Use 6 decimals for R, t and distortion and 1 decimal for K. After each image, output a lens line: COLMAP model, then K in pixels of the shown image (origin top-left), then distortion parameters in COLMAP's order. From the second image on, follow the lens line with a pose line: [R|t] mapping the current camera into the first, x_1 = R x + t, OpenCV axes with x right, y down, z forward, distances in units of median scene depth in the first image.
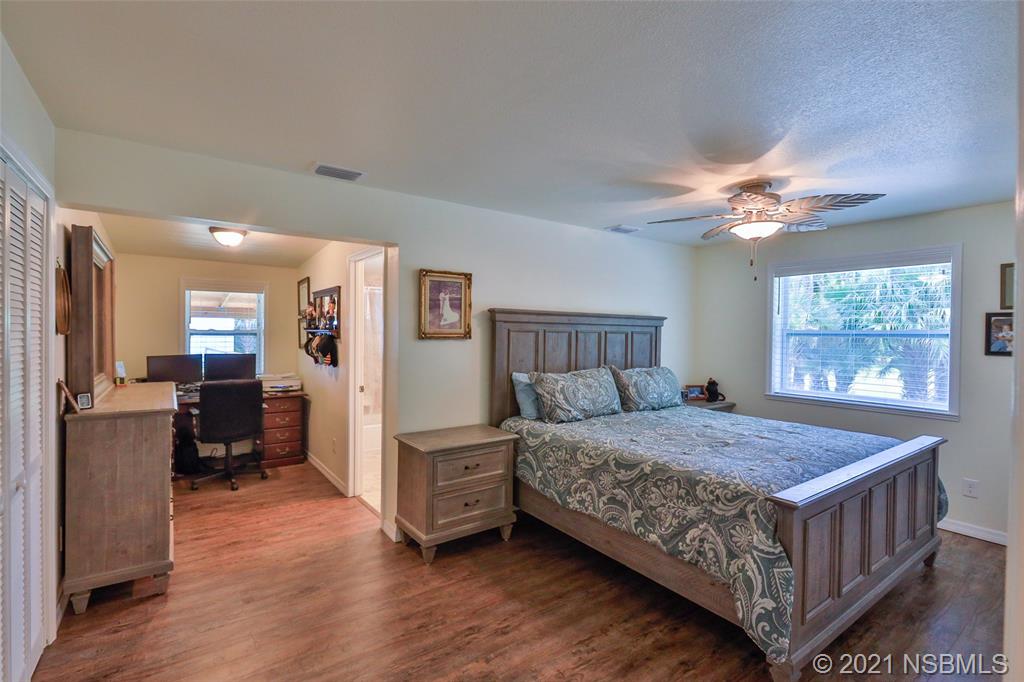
lens RADIAL K [[474.5, 0, 510.1], [0, 474.5, 336.0], [0, 0, 1]] dist [-0.006055, 0.001502]
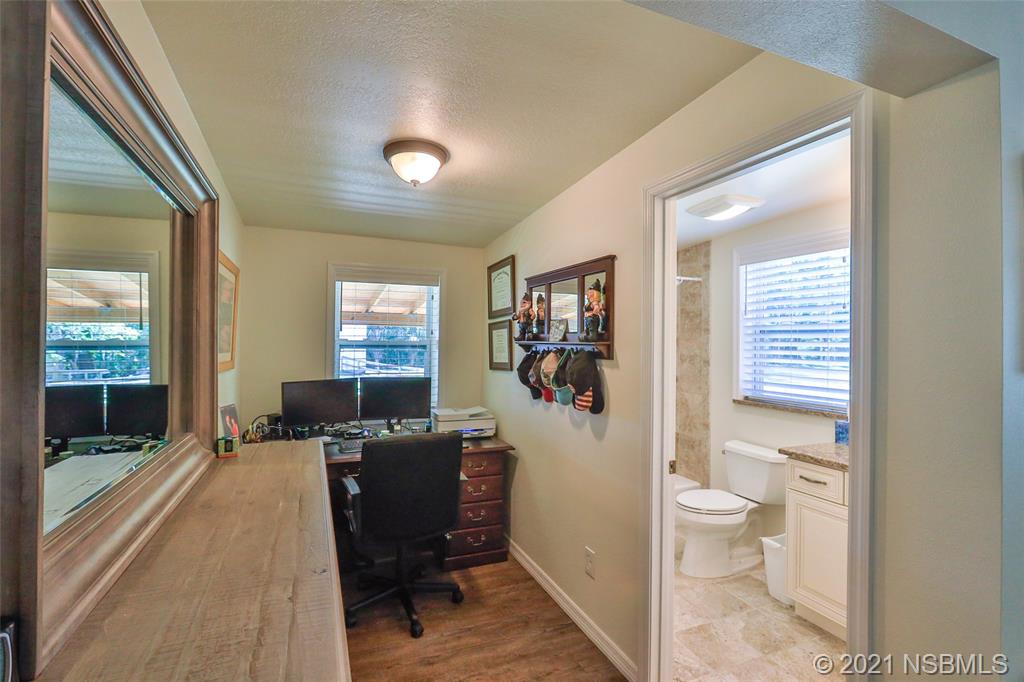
lens RADIAL K [[474.5, 0, 508.1], [0, 474.5, 337.3], [0, 0, 1]] dist [-0.006055, 0.001502]
pose [[0.973021, -0.001164, -0.230713, -0.293719], [-0.002908, 0.999846, -0.017308, -0.007075], [0.230698, 0.017512, 0.972868, 0.405068]]
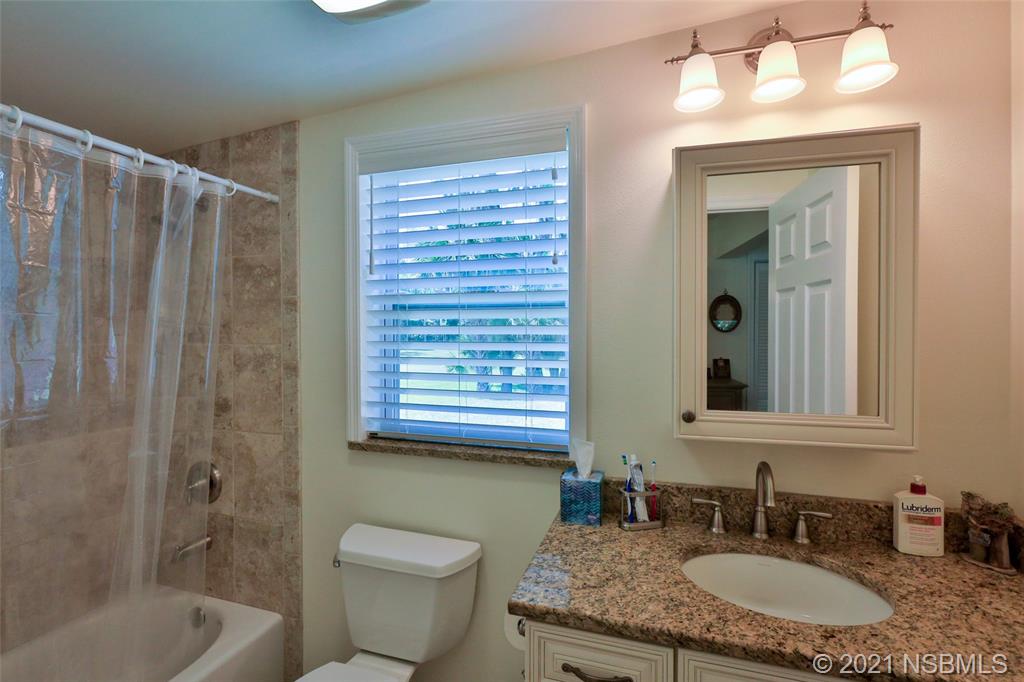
lens RADIAL K [[474.5, 0, 503.8], [0, 474.5, 332.7], [0, 0, 1]] dist [-0.006055, 0.001502]
pose [[0.808785, -0.016869, 0.587863, -0.270219], [0.013003, 0.999857, 0.010801, -0.009235], [-0.587961, -0.001092, 0.808888, 0.597930]]
